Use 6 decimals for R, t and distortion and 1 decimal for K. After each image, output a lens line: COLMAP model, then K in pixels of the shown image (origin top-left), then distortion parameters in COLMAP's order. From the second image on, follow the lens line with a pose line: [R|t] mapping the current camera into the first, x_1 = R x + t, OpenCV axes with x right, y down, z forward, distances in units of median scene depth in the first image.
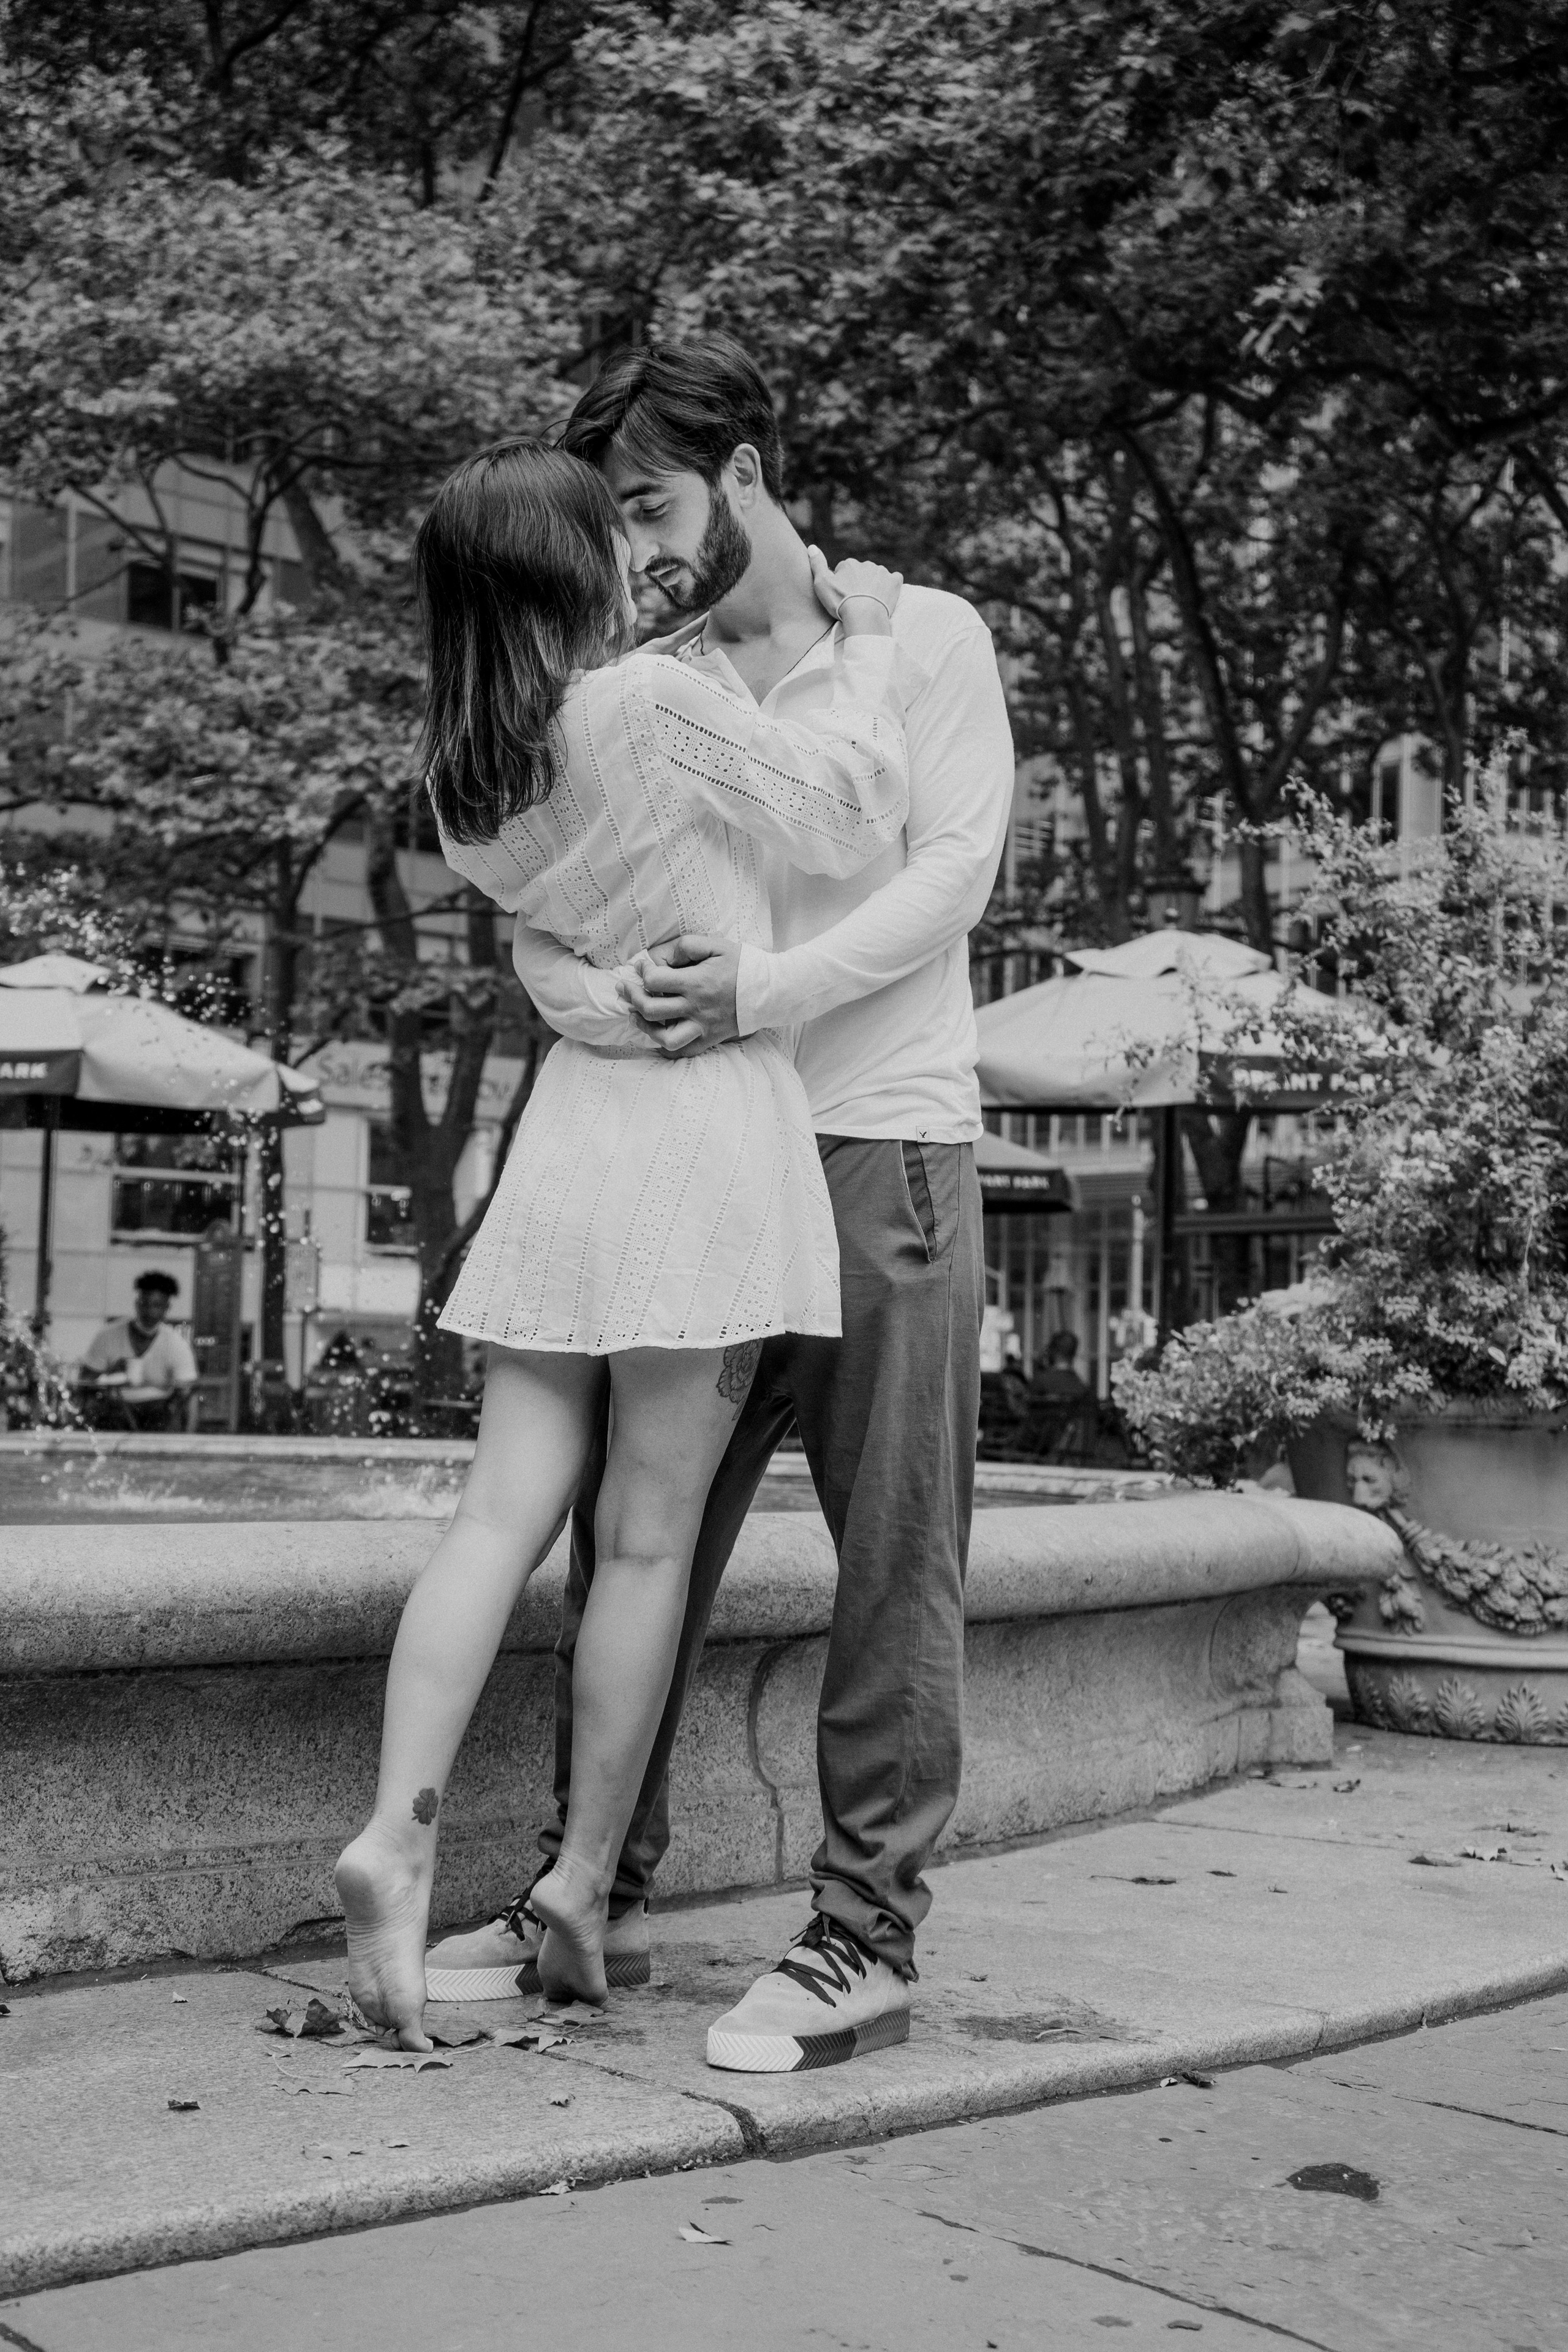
lens RADIAL K [[3261.7, 0, 784.7], [0, 3261.7, 1176.6], [0, 0, 1]] dist [-0.004806, 0.000000]
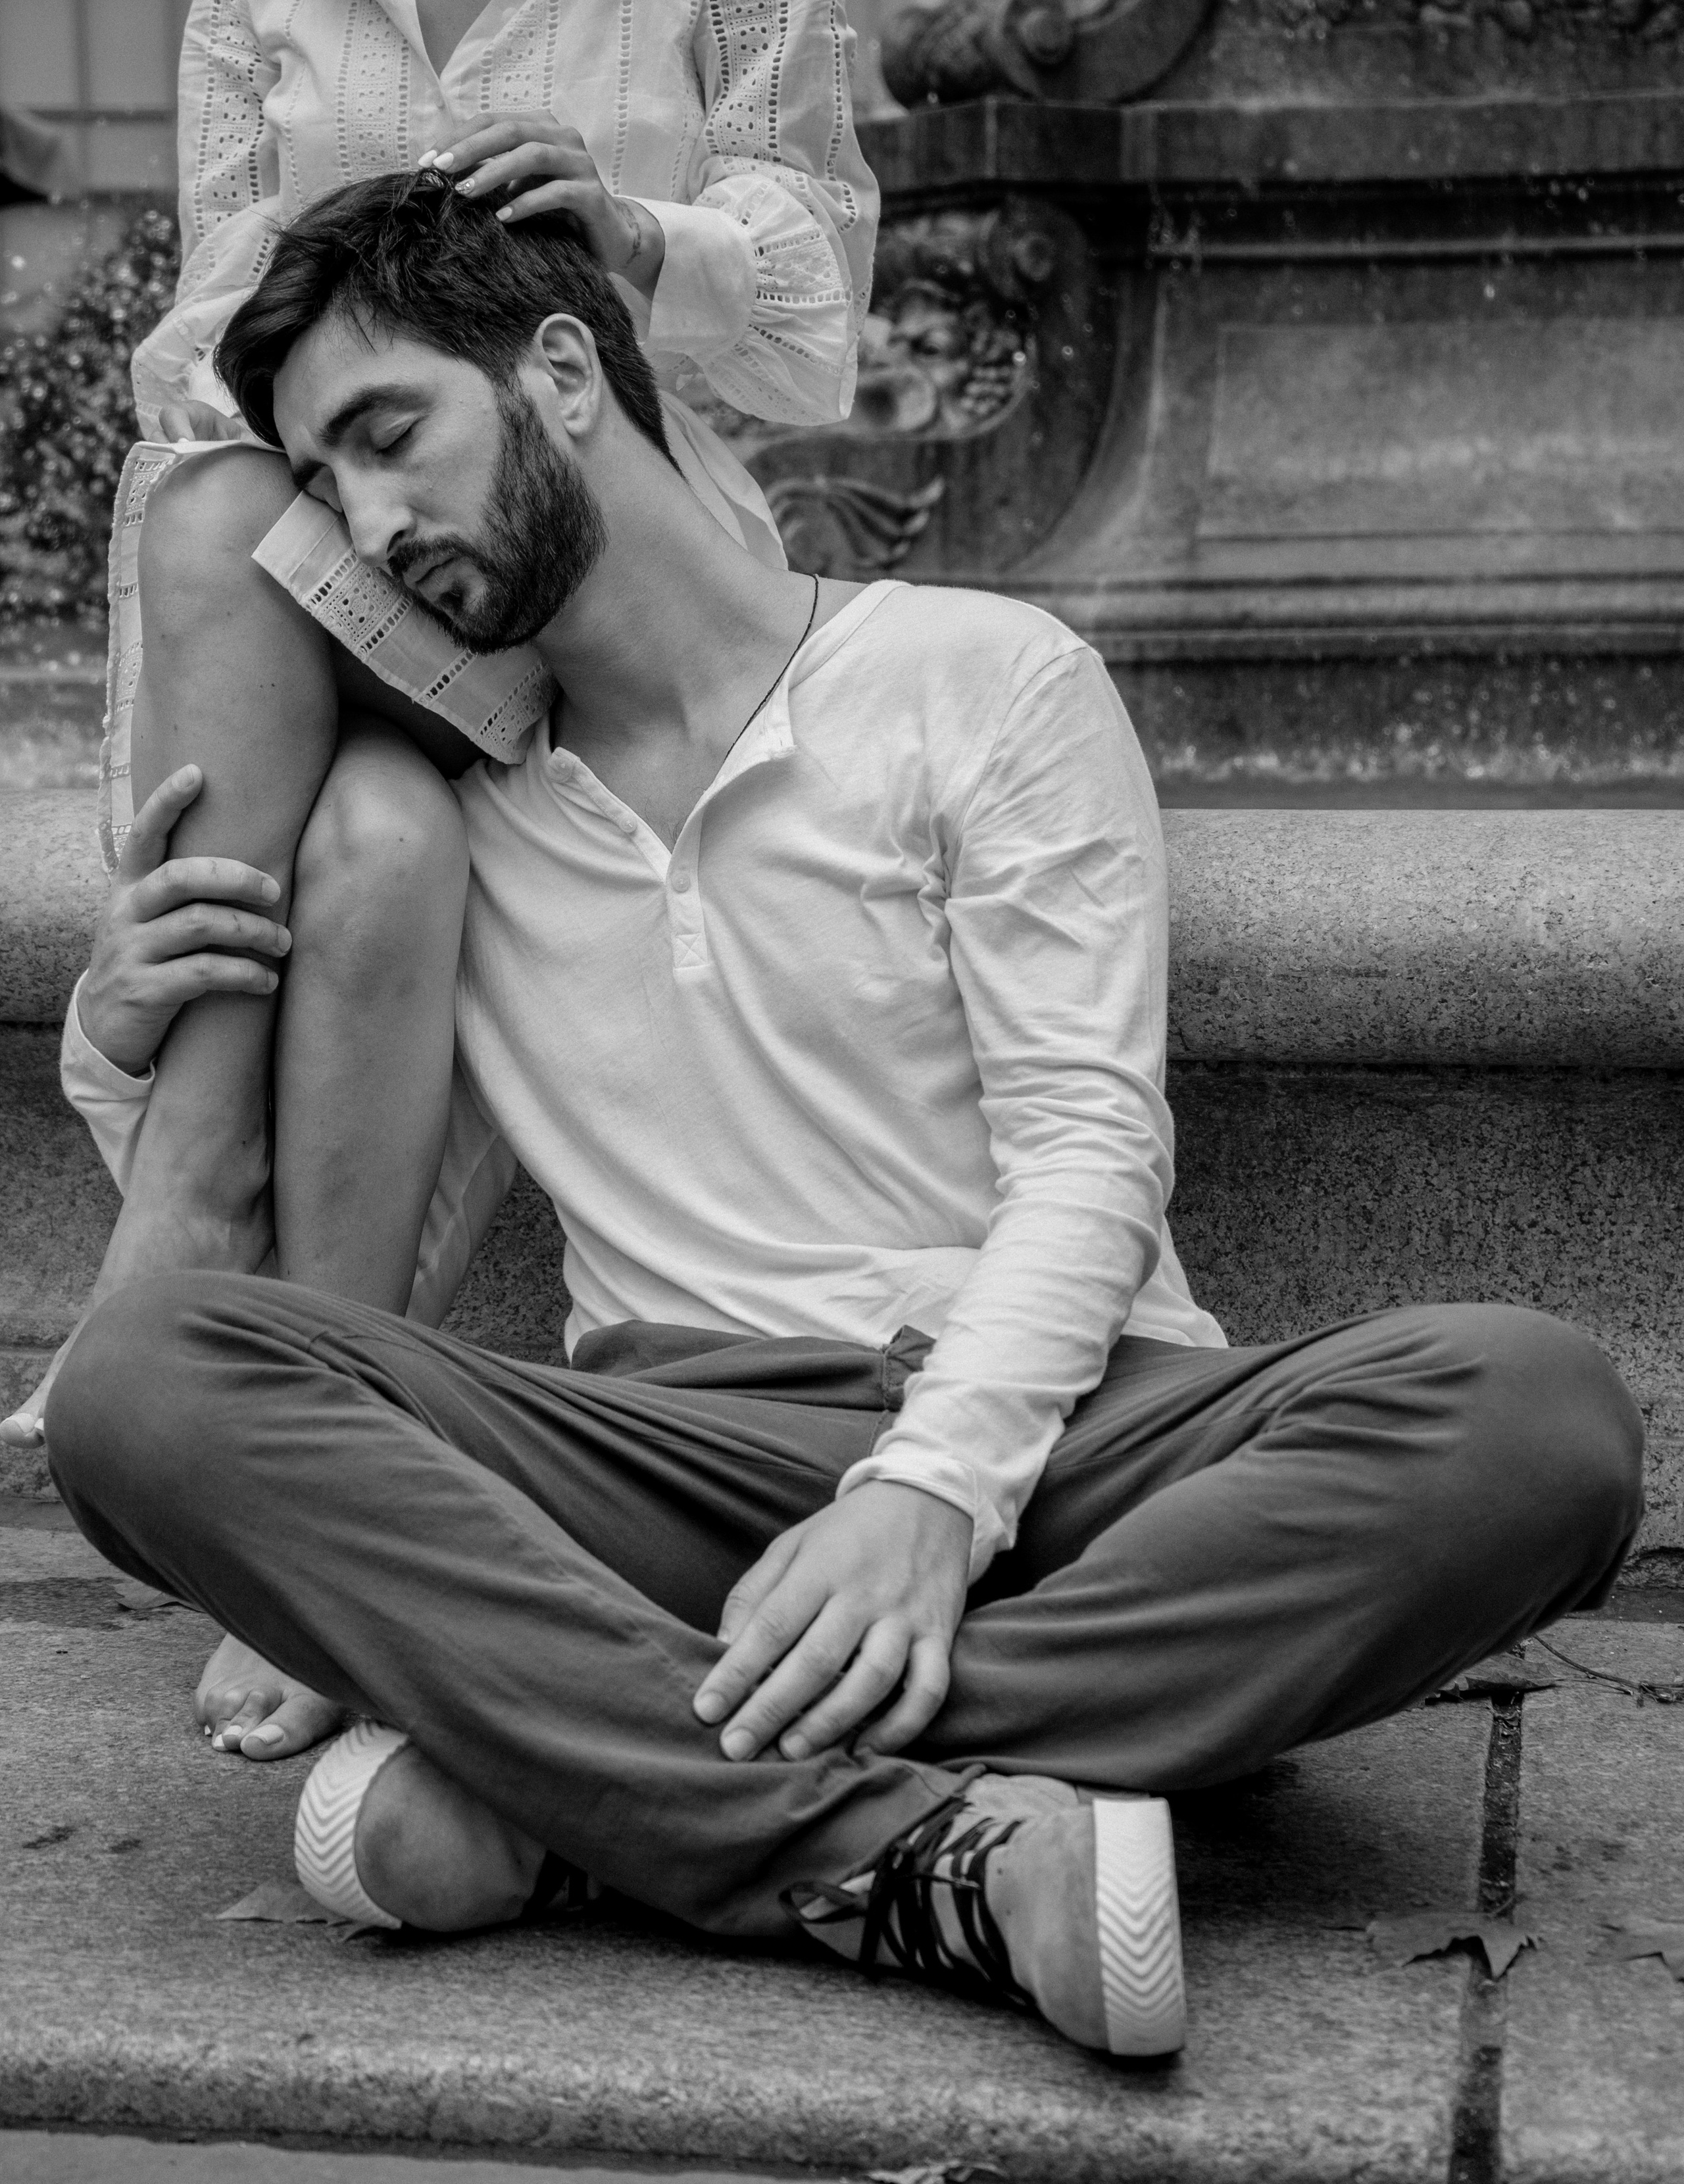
lens RADIAL K [[4077.8, 0, 841.1], [0, 4077.8, 1090.0], [0, 0, 1]] dist [0.194095, 0.000000]
pose [[0.641799, 0.075467, -0.763151, 0.388486], [0.056060, 0.987866, 0.144835, 0.061974], [0.764821, -0.135737, 0.629781, 0.638340]]
